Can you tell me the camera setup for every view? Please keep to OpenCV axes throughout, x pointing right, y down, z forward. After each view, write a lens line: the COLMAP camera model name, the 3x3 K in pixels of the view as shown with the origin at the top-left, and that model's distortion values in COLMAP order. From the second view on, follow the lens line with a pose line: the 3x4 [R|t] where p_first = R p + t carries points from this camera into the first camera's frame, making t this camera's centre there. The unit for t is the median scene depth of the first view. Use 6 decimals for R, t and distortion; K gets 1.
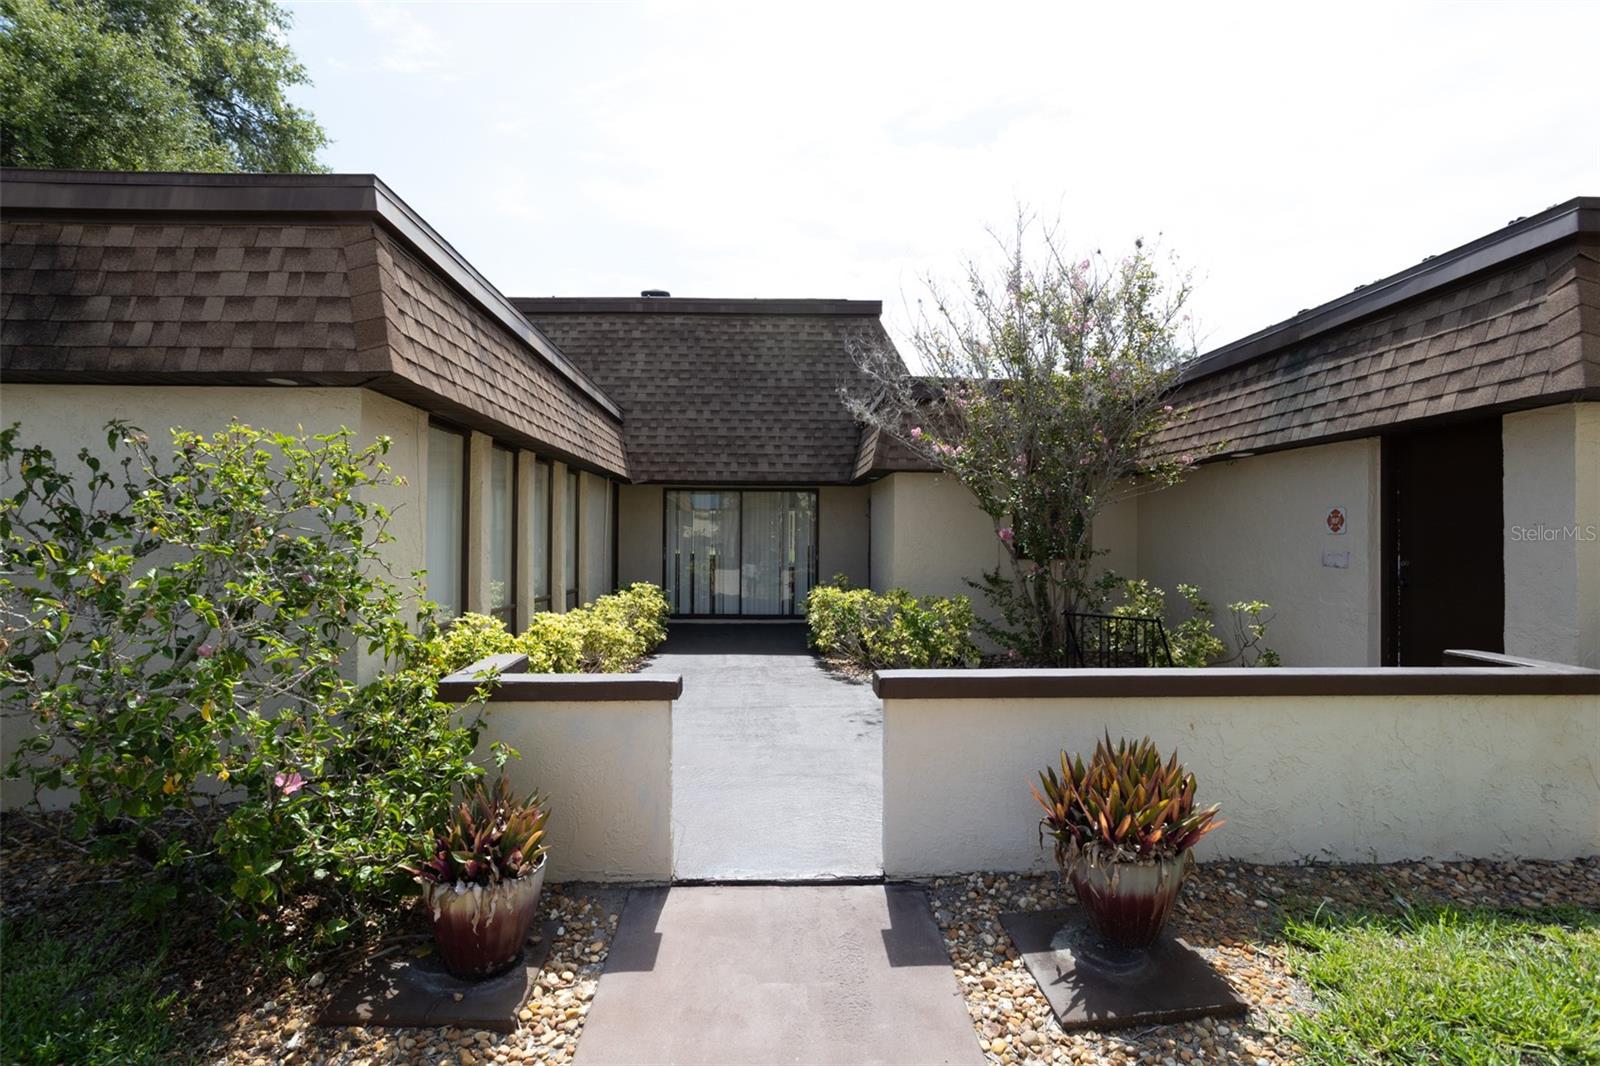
lens RADIAL K [[763.7, 0, 783.0], [0, 763.7, 532.1], [0, 0, 1]] dist [-0.051938, 0.031767]
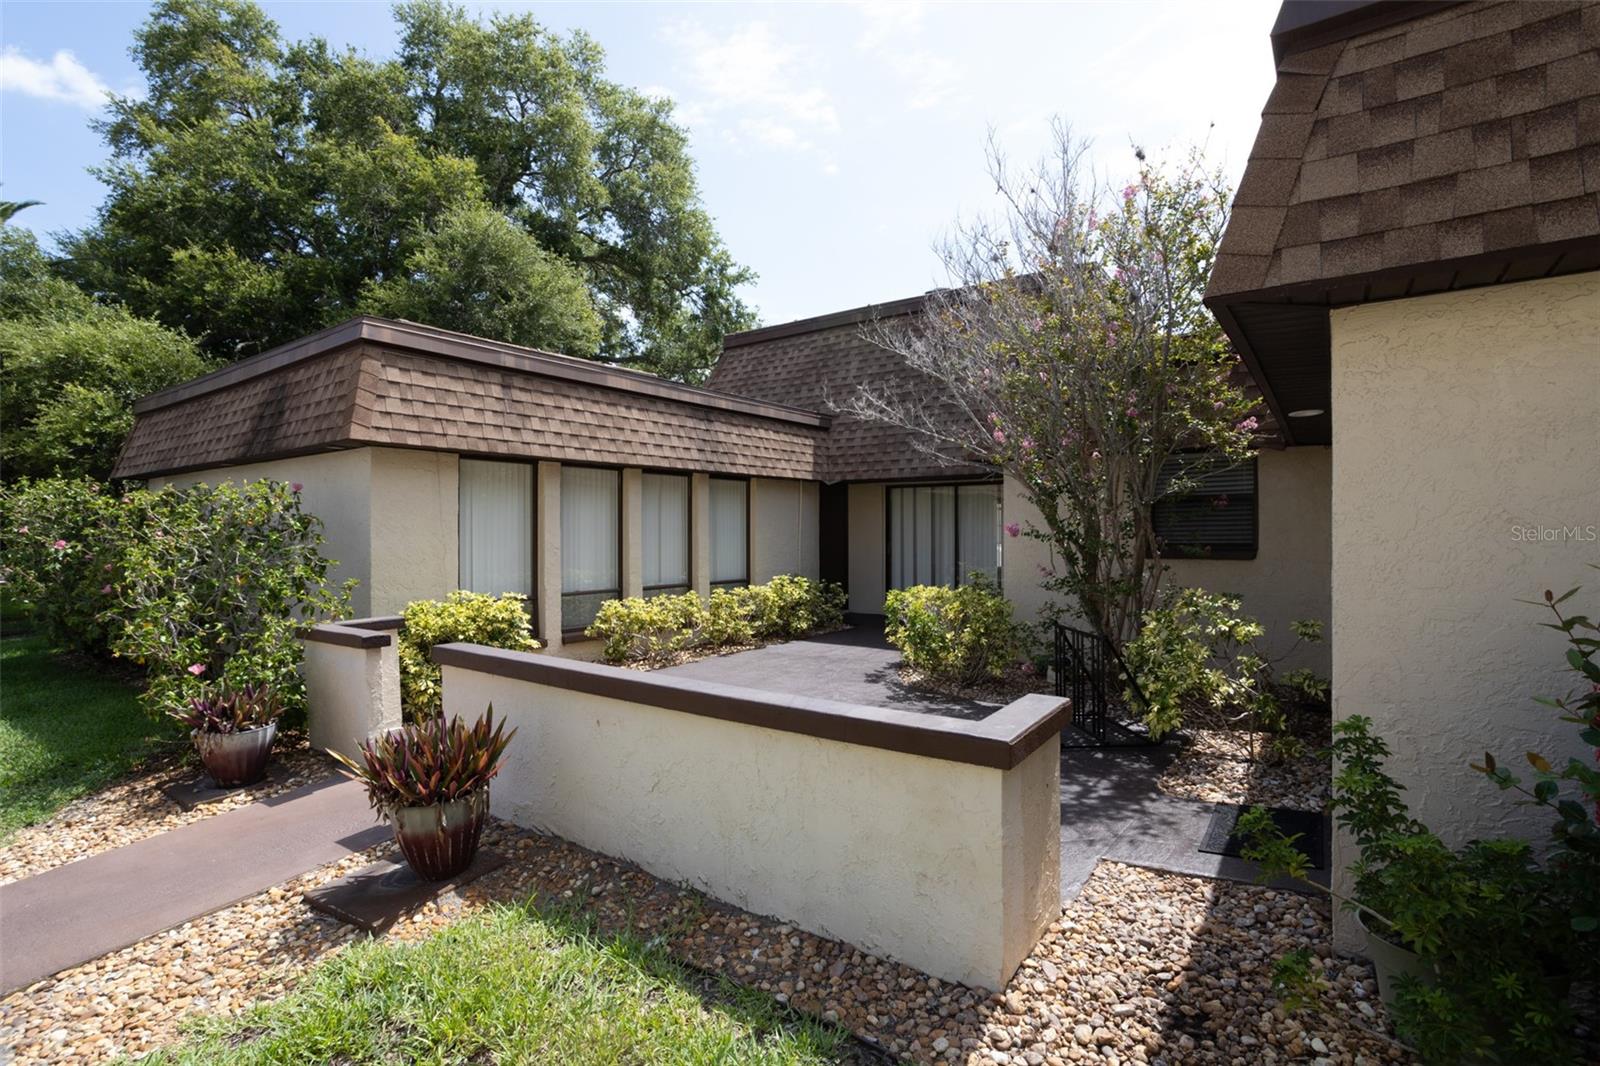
lens RADIAL K [[763.7, 0, 783.0], [0, 763.7, 532.1], [0, 0, 1]] dist [-0.051938, 0.031767]
pose [[0.787499, -0.007388, -0.616271, 0.830807], [0.013535, 0.999894, 0.005309, -0.004230], [0.616167, -0.012522, 0.787516, 0.199932]]
